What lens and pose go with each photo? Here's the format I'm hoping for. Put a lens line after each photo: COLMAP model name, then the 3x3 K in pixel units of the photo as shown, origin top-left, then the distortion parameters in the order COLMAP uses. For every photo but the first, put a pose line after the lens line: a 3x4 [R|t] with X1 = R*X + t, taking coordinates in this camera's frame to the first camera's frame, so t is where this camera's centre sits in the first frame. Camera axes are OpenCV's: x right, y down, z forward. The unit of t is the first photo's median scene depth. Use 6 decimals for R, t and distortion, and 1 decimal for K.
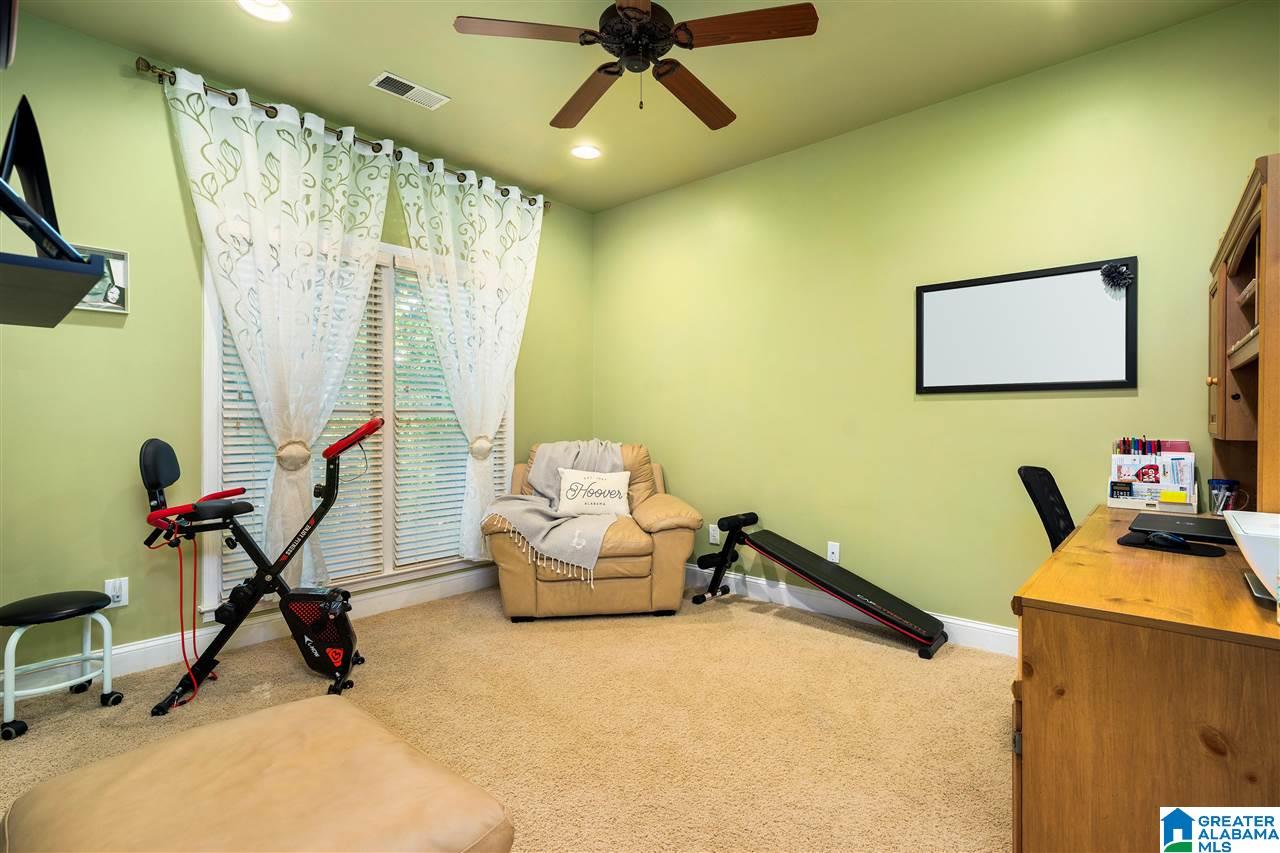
lens RADIAL K [[590.9, 0, 642.9], [0, 590.9, 423.8], [0, 0, 1]] dist [0.011759, 0.001735]
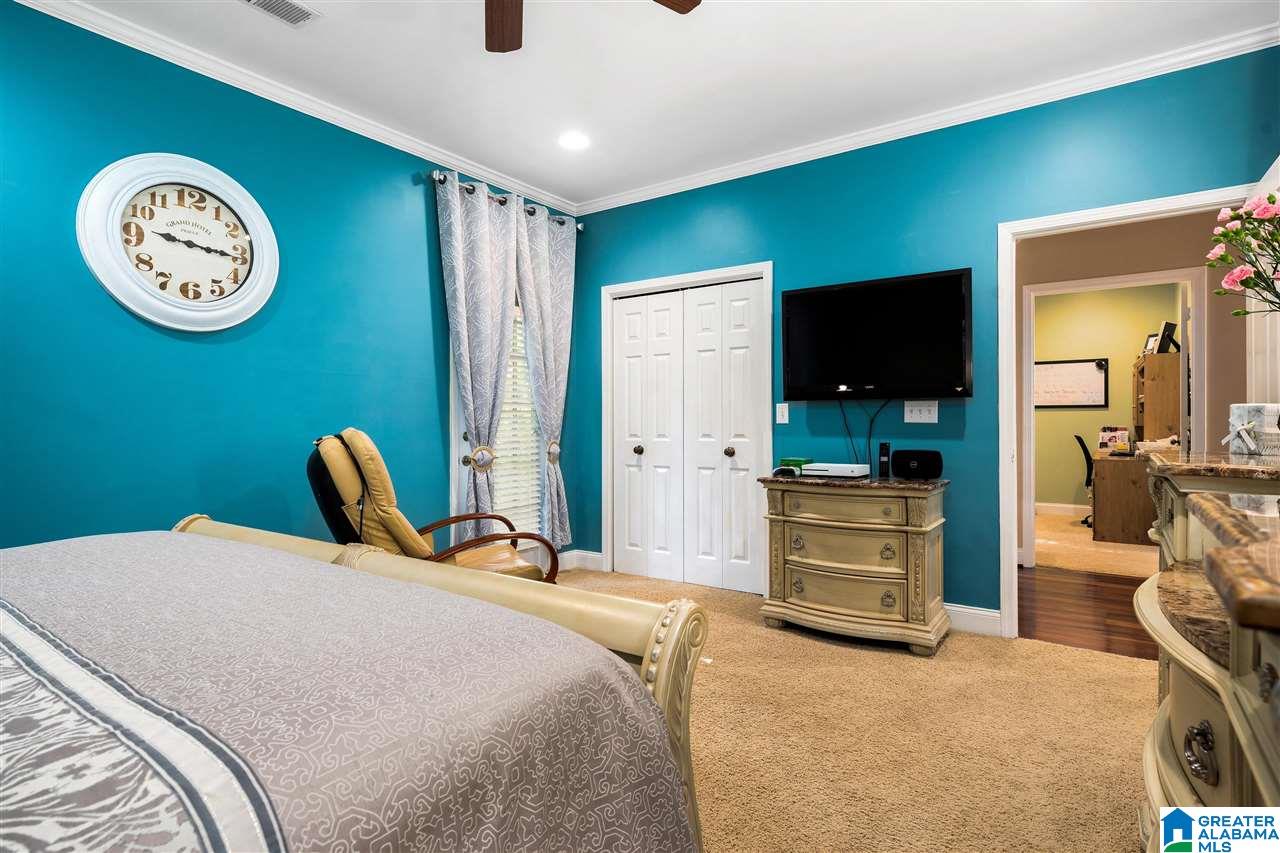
lens RADIAL K [[640.2, 0, 637.0], [0, 640.2, 425.3], [0, 0, 1]] dist [0.005762, 0.000672]
pose [[0.995339, -0.003872, 0.096356, -1.574904], [0.004051, 0.999990, -0.001662, 0.016215], [-0.096349, 0.002045, 0.995346, -1.686122]]
